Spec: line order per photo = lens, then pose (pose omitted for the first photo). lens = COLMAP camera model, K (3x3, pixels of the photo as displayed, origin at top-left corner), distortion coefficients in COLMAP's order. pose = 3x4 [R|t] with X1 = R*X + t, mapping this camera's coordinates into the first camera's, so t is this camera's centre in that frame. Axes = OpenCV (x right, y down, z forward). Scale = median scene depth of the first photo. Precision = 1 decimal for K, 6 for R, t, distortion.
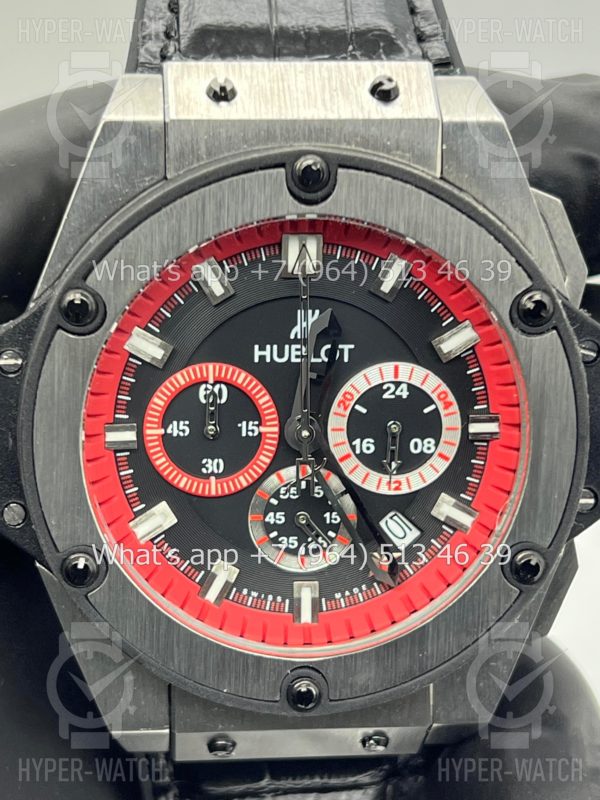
lens RADIAL K [[1864.5, 0, 297.1], [0, 1864.5, 422.3], [0, 0, 1]] dist [0.203605, 0.000000]
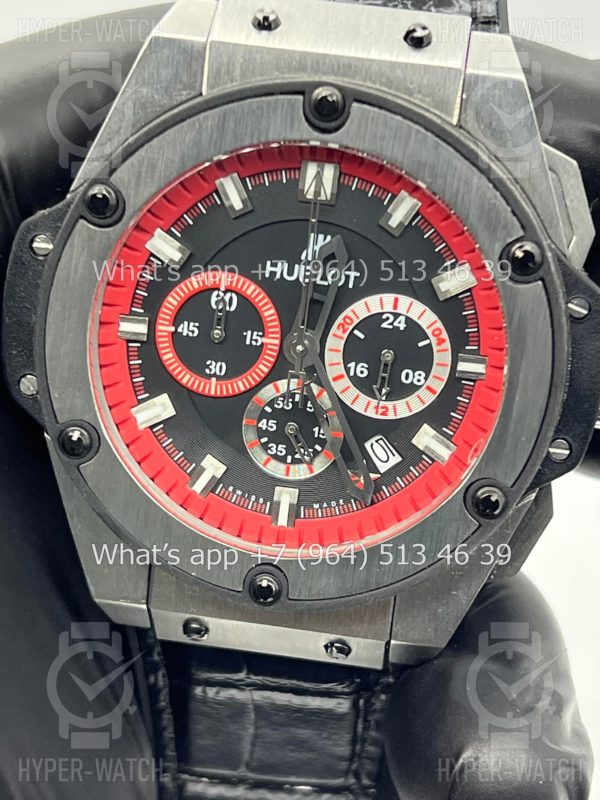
lens RADIAL K [[1864.5, 0, 301.7], [0, 1864.5, 406.1], [0, 0, 1]] dist [0.203605, 0.000000]
pose [[0.977599, 0.140246, -0.156943, 0.176396], [-0.141532, 0.989929, 0.003007, 0.035130], [0.155784, 0.019273, 0.987603, -0.055096]]
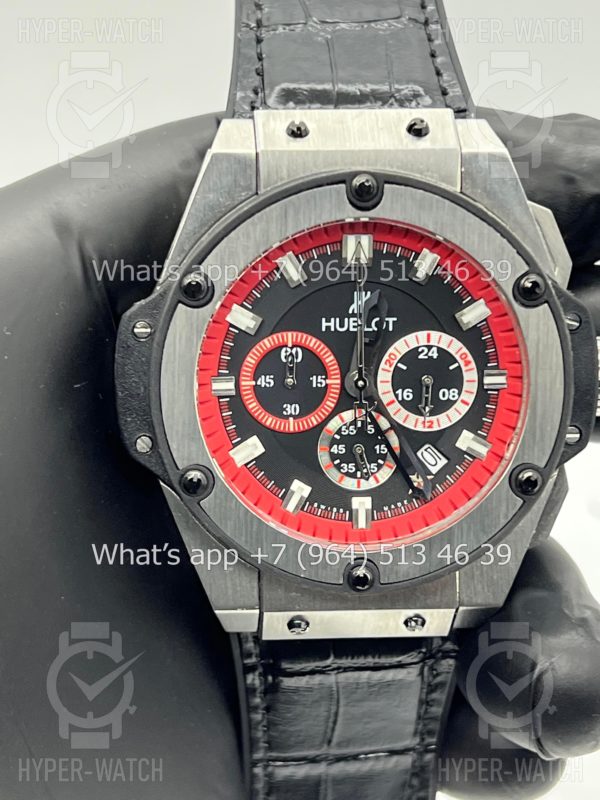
lens RADIAL K [[1864.5, 0, 298.0], [0, 1864.5, 402.6], [0, 0, 1]] dist [0.203605, 0.000000]
pose [[0.999846, -0.005950, -0.016506, -0.018419], [0.004916, 0.998065, -0.061986, 0.101725], [0.016843, 0.061895, 0.997941, -0.331267]]
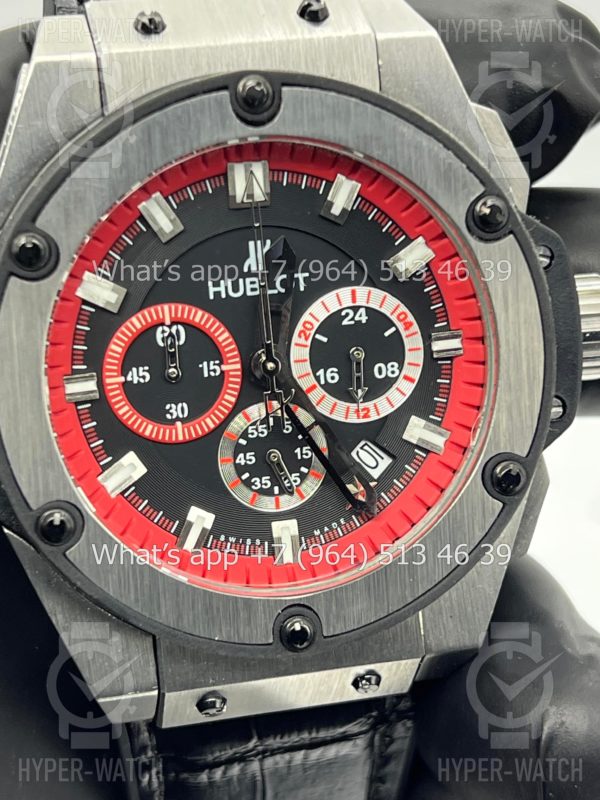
lens RADIAL K [[1864.5, 0, 298.7], [0, 1864.5, 397.8], [0, 0, 1]] dist [0.203605, 0.000000]
pose [[0.988921, -0.100517, 0.109229, -0.088408], [0.106789, 0.992860, -0.053153, 0.075363], [-0.103107, 0.064229, 0.992594, 0.032775]]
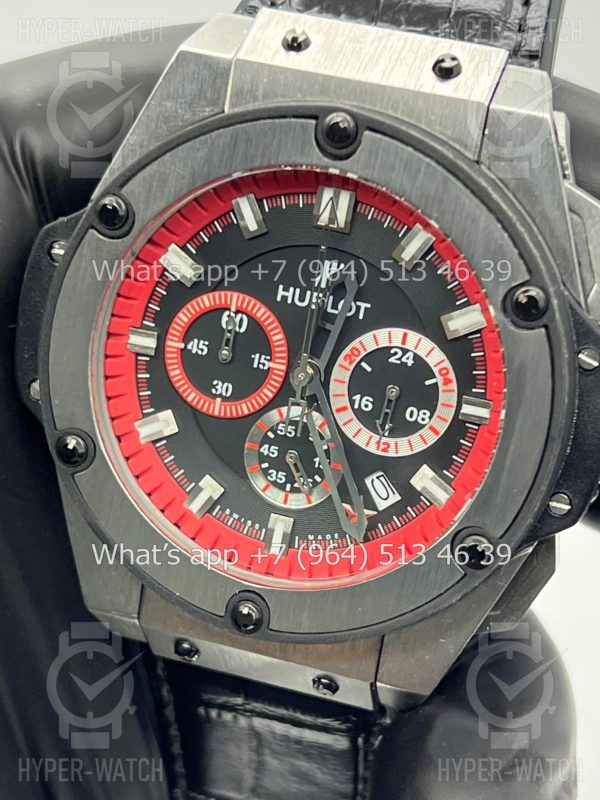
lens RADIAL K [[1864.5, 0, 308.4], [0, 1864.5, 414.0], [0, 0, 1]] dist [0.203605, 0.000000]
pose [[0.928717, 0.224724, -0.294930, 0.319455], [-0.226090, 0.973646, 0.029931, -0.005479], [0.293884, 0.038884, 0.955050, -0.000502]]
